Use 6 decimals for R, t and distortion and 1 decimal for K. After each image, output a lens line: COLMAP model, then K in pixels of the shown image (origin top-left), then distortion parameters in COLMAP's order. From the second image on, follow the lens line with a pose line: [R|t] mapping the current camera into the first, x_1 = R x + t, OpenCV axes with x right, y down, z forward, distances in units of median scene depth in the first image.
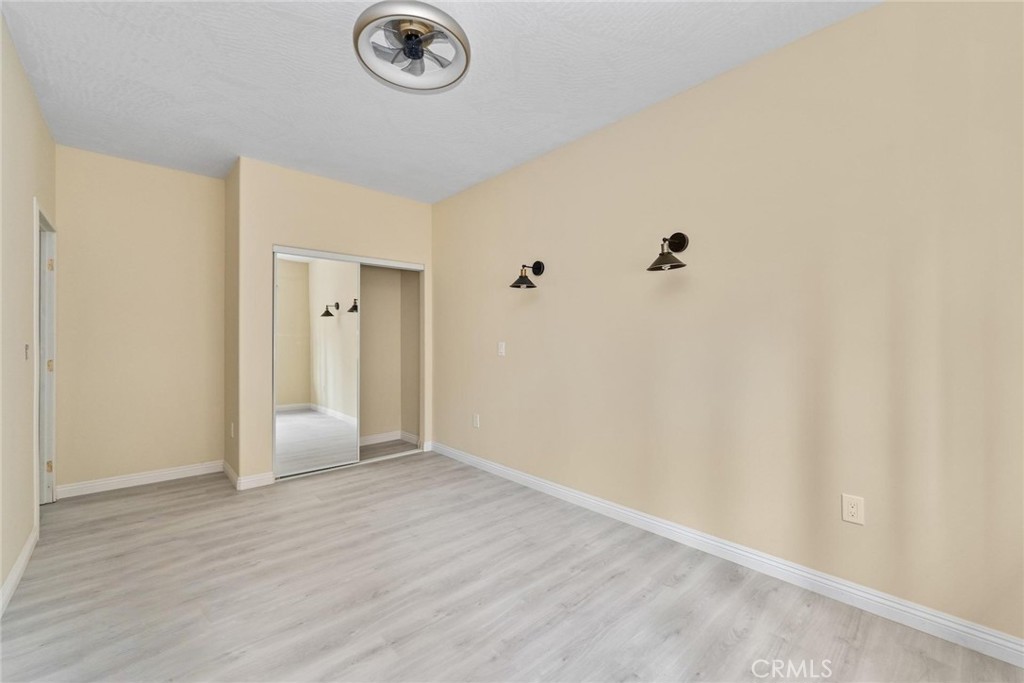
lens RADIAL K [[422.3, 0, 509.6], [0, 422.3, 342.2], [0, 0, 1]] dist [0.003340, -0.000041]
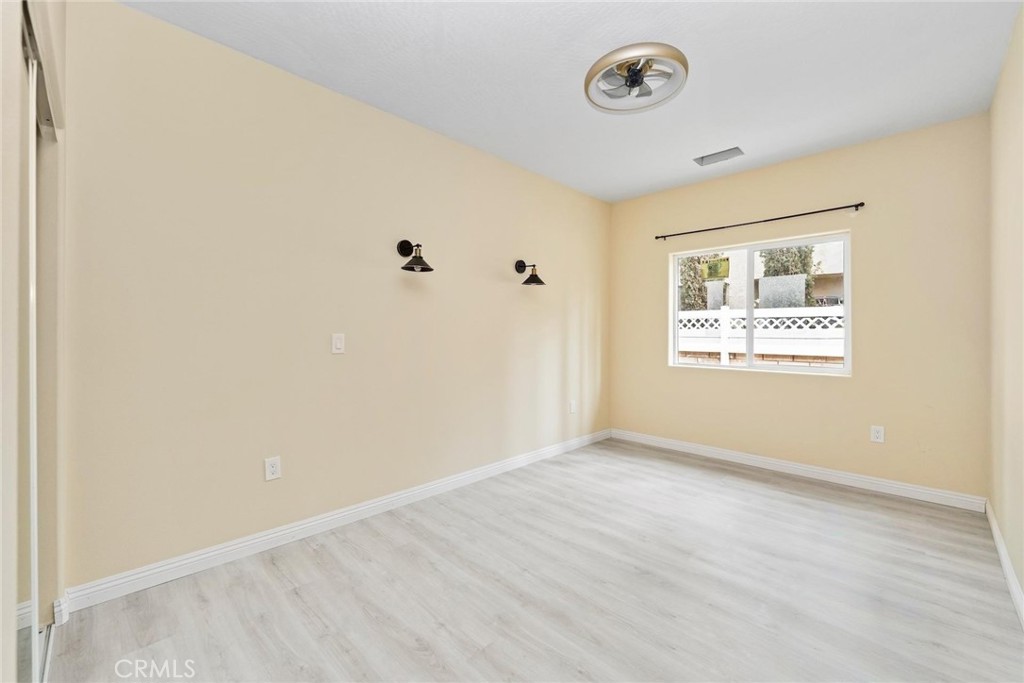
lens RADIAL K [[422.3, 0, 506.4], [0, 422.3, 334.9], [0, 0, 1]] dist [0.003340, -0.000041]
pose [[-0.059121, -0.005687, 0.998235, -1.000213], [0.000209, 0.999984, 0.005710, -0.003160], [-0.998251, 0.000546, -0.059119, 1.043924]]
